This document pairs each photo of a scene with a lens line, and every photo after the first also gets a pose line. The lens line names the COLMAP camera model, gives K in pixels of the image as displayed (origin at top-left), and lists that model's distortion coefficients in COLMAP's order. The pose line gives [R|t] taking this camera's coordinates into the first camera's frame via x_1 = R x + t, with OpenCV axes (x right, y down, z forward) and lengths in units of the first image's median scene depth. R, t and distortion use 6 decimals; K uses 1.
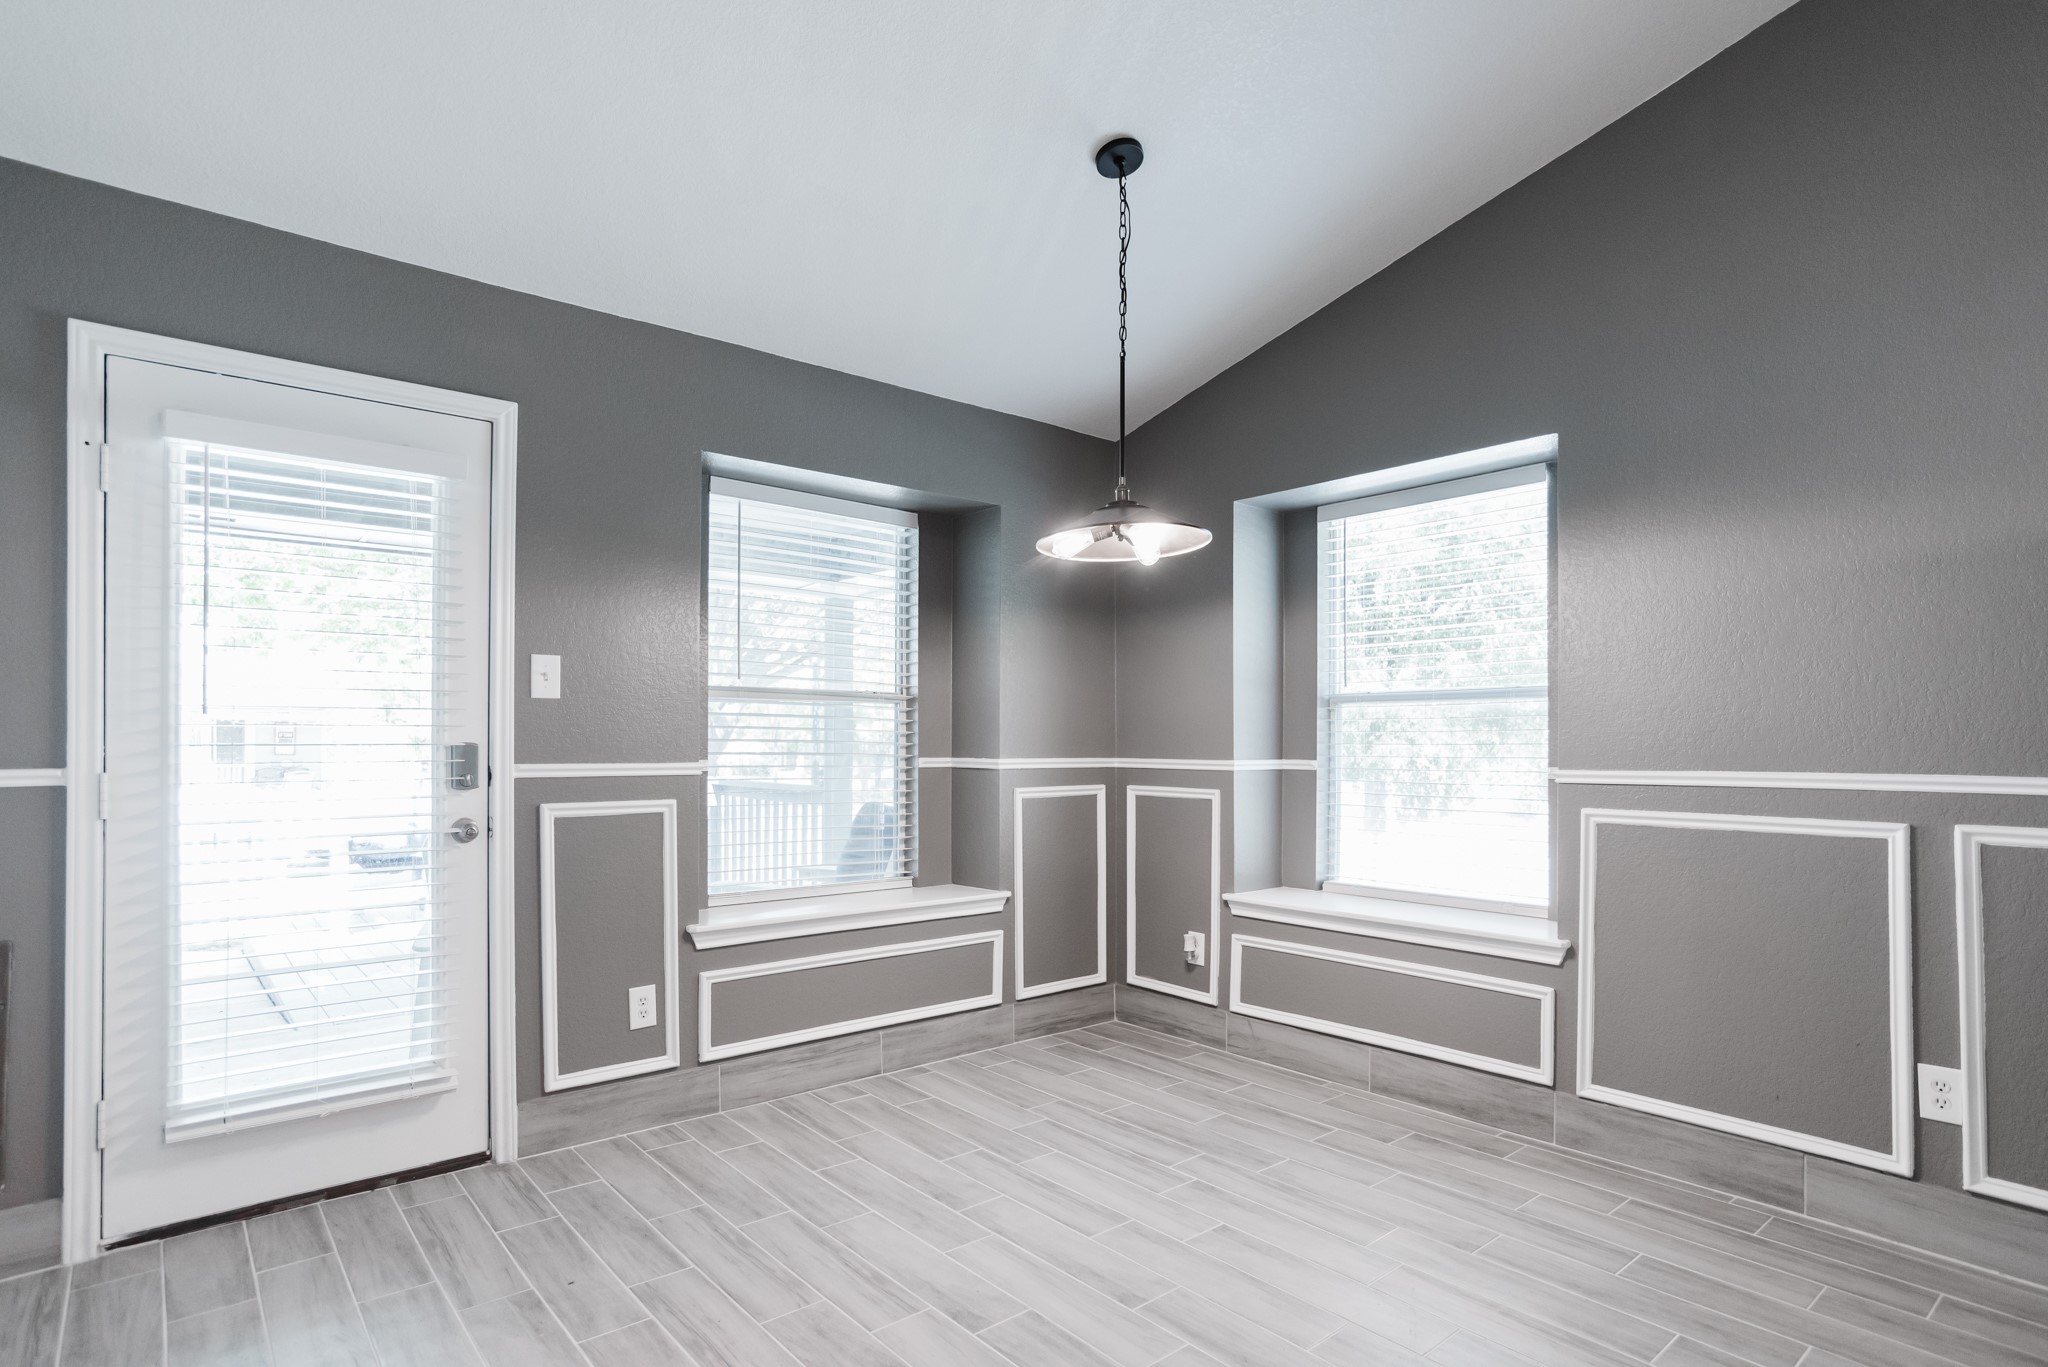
lens RADIAL K [[1068.3, 0, 1027.8], [0, 1068.3, 735.7], [0, 0, 1]] dist [-0.046009, 0.033887]
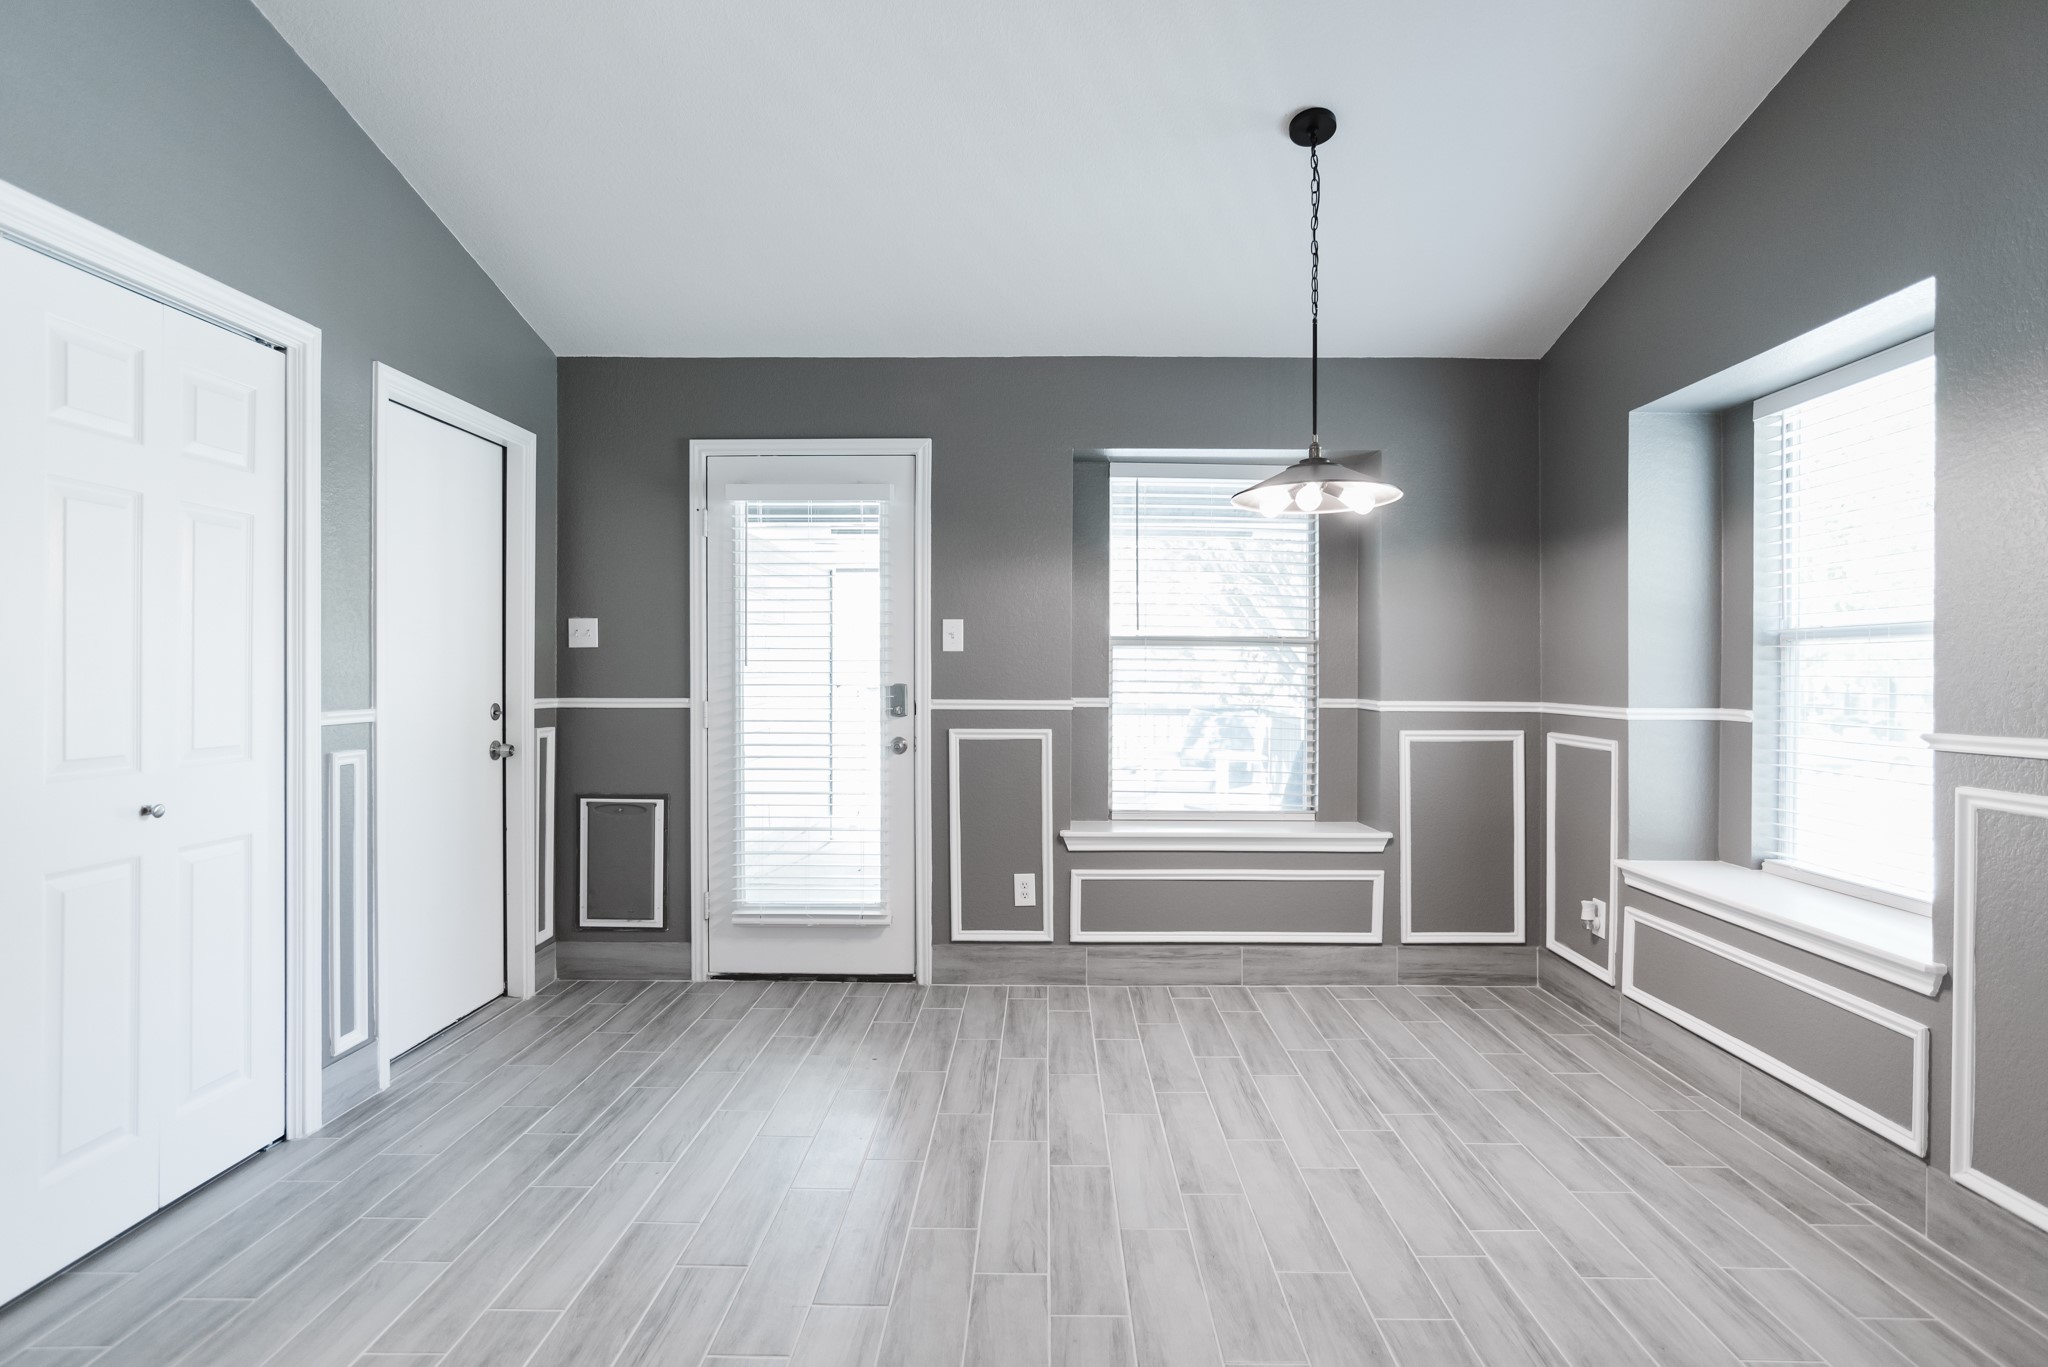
lens RADIAL K [[1069.3, 0, 1022.7], [0, 1069.3, 669.2], [0, 0, 1]] dist [-0.034540, 0.020611]
pose [[0.753377, 0.000144, -0.657589, 0.470120], [0.001948, 0.999995, 0.002451, -0.014200], [0.657586, -0.003128, 0.753373, 0.022471]]
